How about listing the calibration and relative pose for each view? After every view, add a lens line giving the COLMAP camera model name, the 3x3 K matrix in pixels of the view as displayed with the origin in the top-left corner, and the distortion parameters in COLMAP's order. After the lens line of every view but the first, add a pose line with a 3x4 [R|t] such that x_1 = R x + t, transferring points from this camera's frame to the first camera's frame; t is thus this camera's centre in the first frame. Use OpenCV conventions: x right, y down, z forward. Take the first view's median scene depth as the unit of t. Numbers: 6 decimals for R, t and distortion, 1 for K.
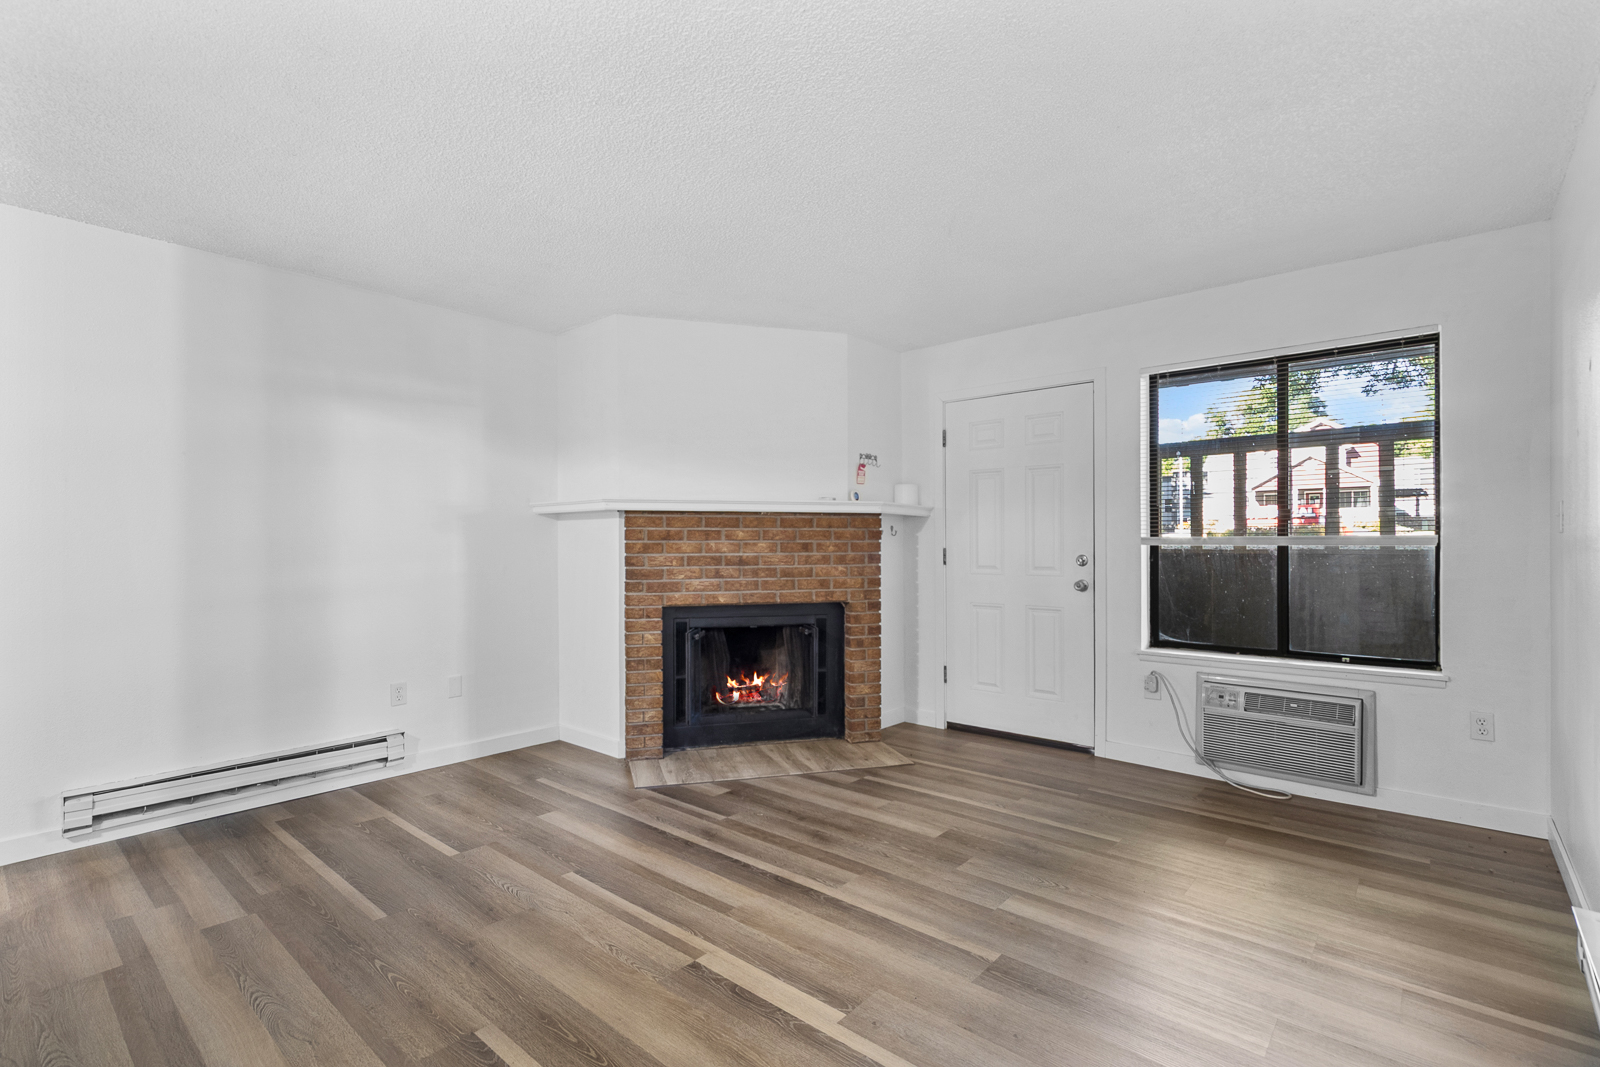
lens RADIAL K [[745.2, 0, 787.1], [0, 745.2, 536.9], [0, 0, 1]] dist [-0.000147, -0.000055]
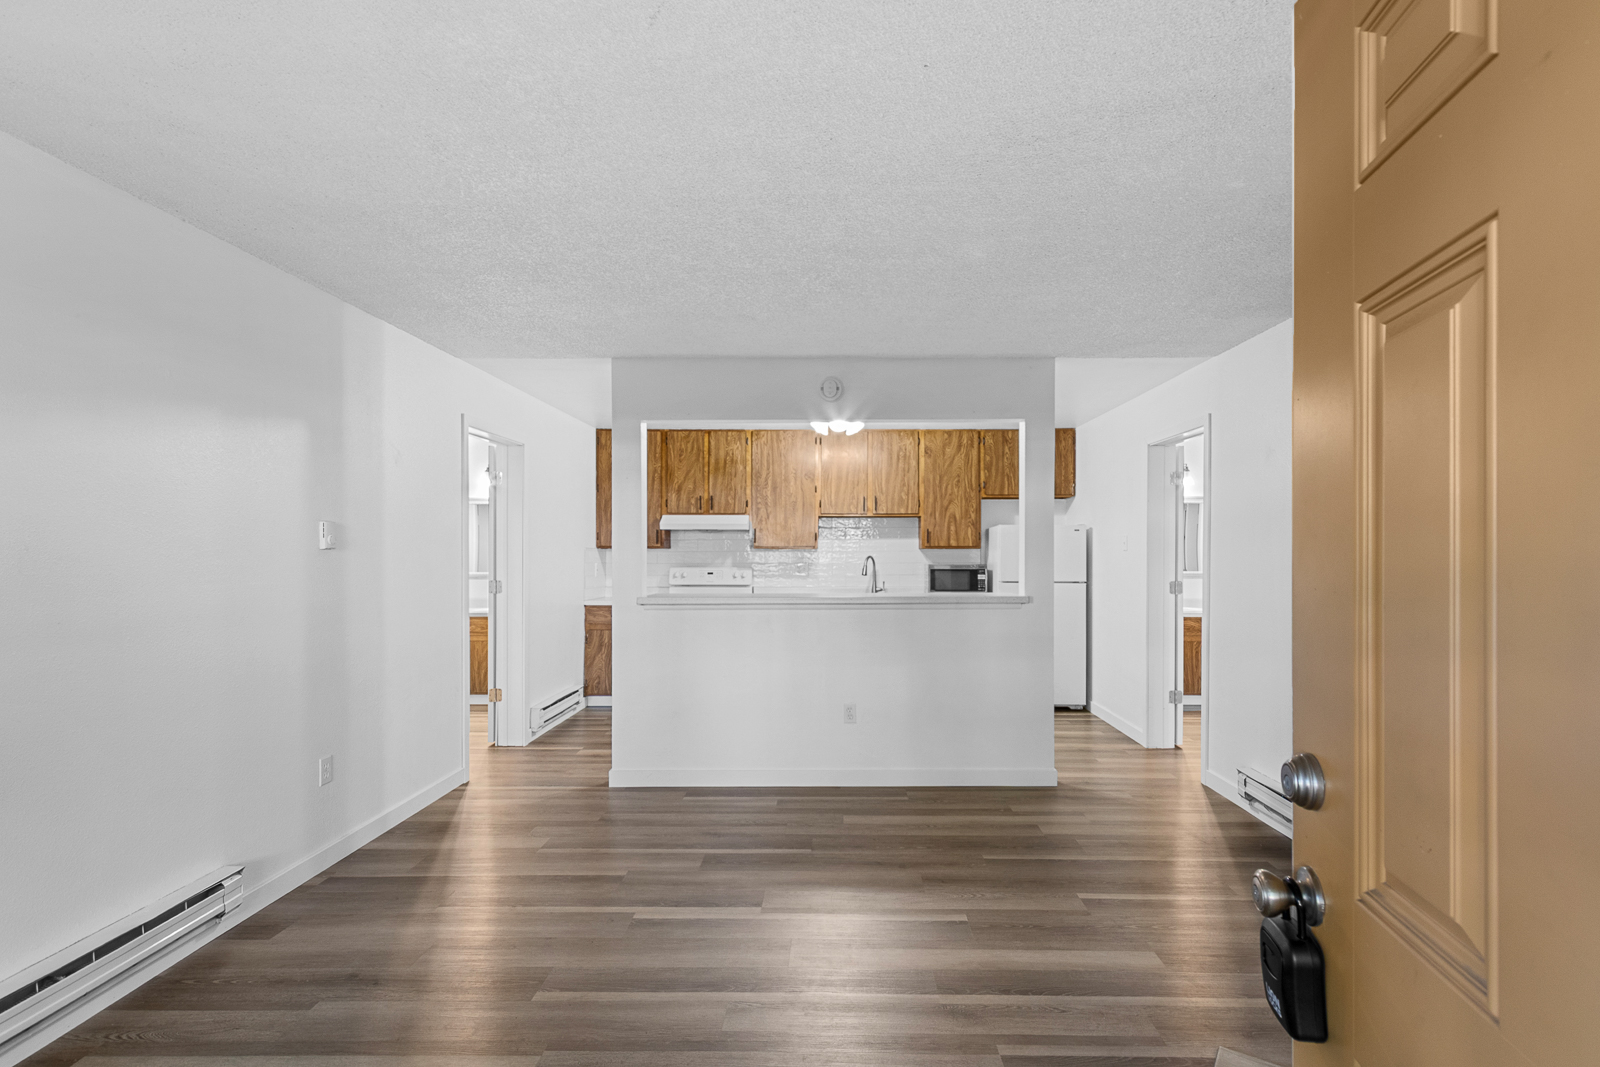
lens RADIAL K [[756.9, 0, 823.1], [0, 756.9, 553.9], [0, 0, 1]] dist [0.001454, 0.000152]
pose [[-0.763223, 0.007497, -0.646092, 0.342813], [0.006490, 0.999971, 0.003936, -0.037426], [0.646103, -0.001189, -0.763250, 1.083719]]
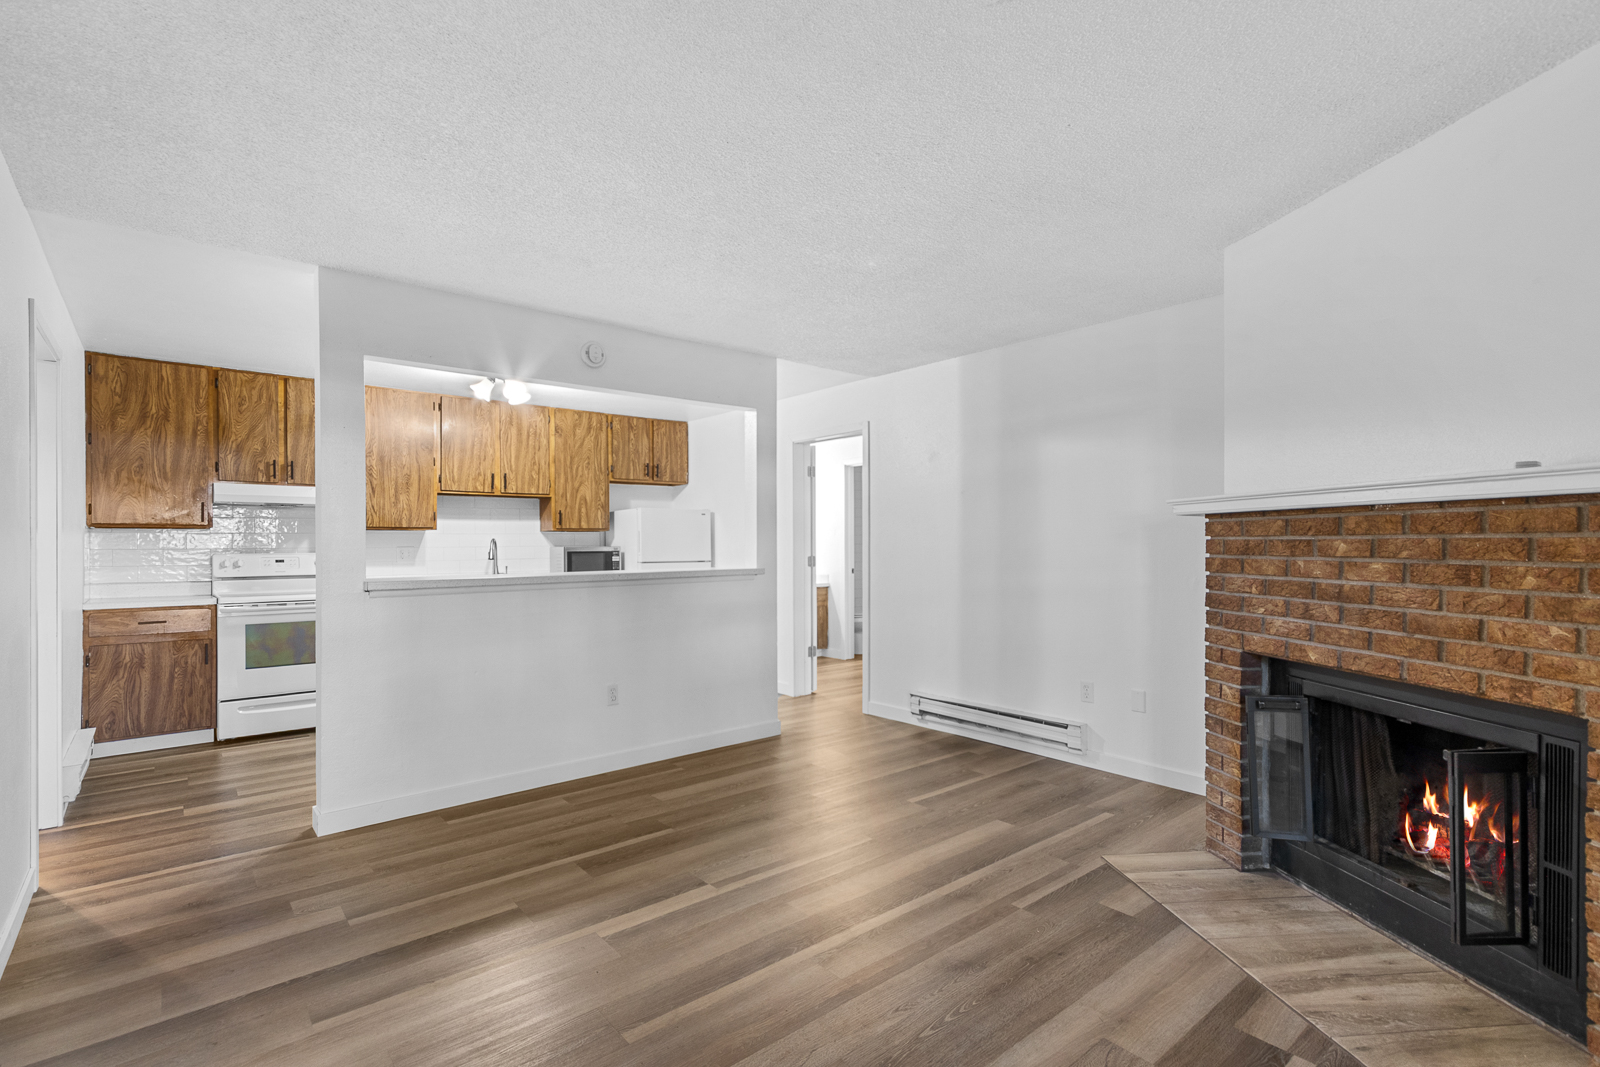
lens RADIAL K [[745.2, 0, 787.1], [0, 745.2, 536.9], [0, 0, 1]] dist [-0.000147, -0.000055]
pose [[-0.164142, -0.005006, -0.986424, 0.579959], [0.010341, 0.999923, -0.006795, -0.011883], [0.986382, -0.011316, -0.164078, 0.693858]]
